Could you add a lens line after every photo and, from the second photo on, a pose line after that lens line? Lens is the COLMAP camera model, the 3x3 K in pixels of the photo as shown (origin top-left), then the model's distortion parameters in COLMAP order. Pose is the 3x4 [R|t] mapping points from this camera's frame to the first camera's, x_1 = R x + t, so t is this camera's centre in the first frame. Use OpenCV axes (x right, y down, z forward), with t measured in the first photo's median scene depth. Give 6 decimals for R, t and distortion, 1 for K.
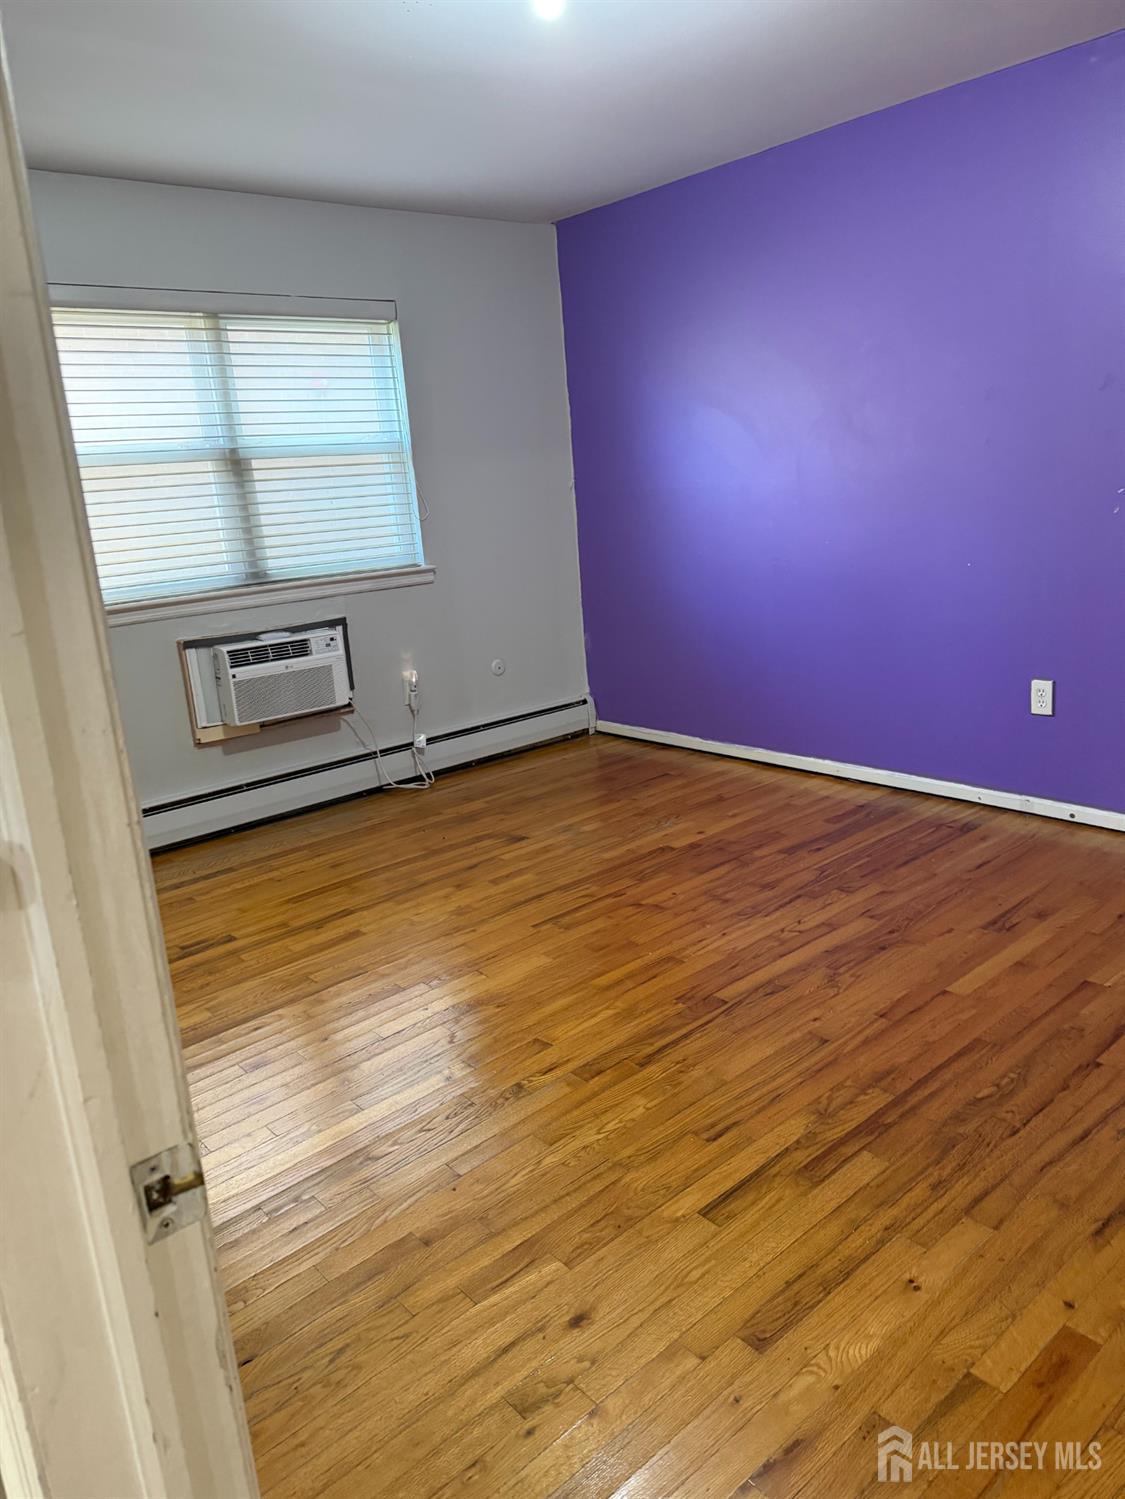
lens RADIAL K [[1051.3, 0, 574.8], [0, 1051.3, 747.3], [0, 0, 1]] dist [0.100283, -0.149183]
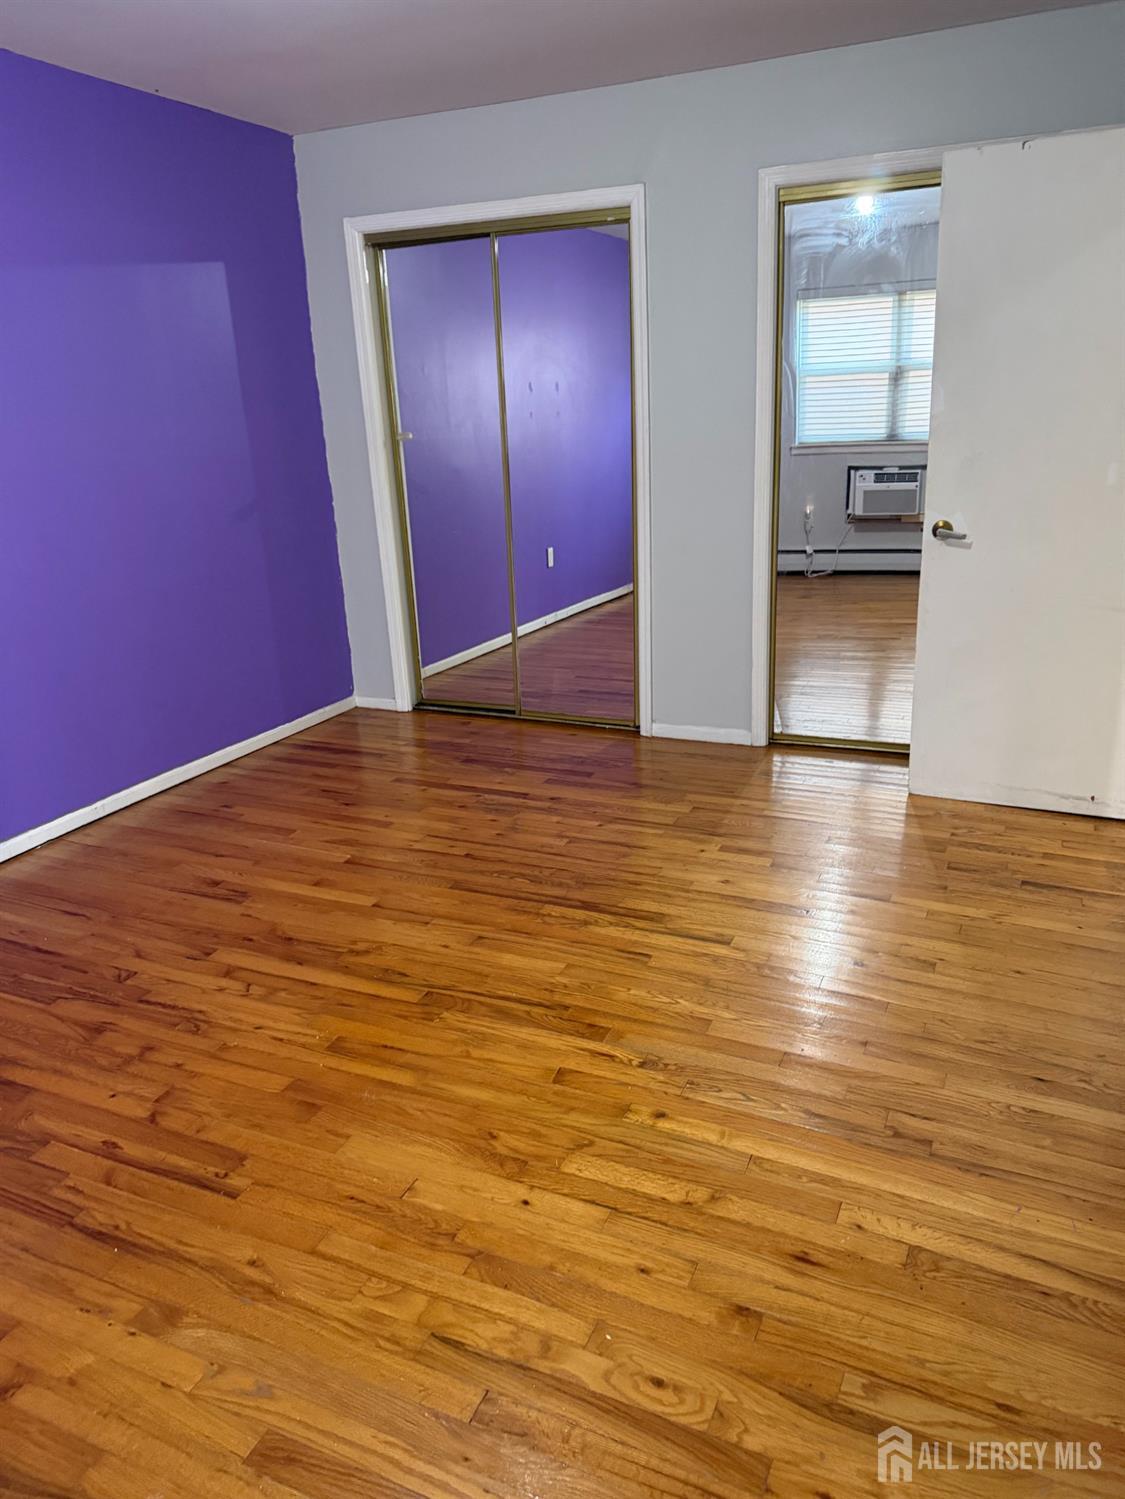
lens RADIAL K [[1051.3, 0, 574.8], [0, 1051.3, 747.3], [0, 0, 1]] dist [0.100283, -0.149183]
pose [[-0.419457, -0.196994, 0.886143, -0.685368], [0.293249, 0.894428, 0.337645, -0.234613], [-0.859105, 0.401488, -0.317405, 1.033199]]
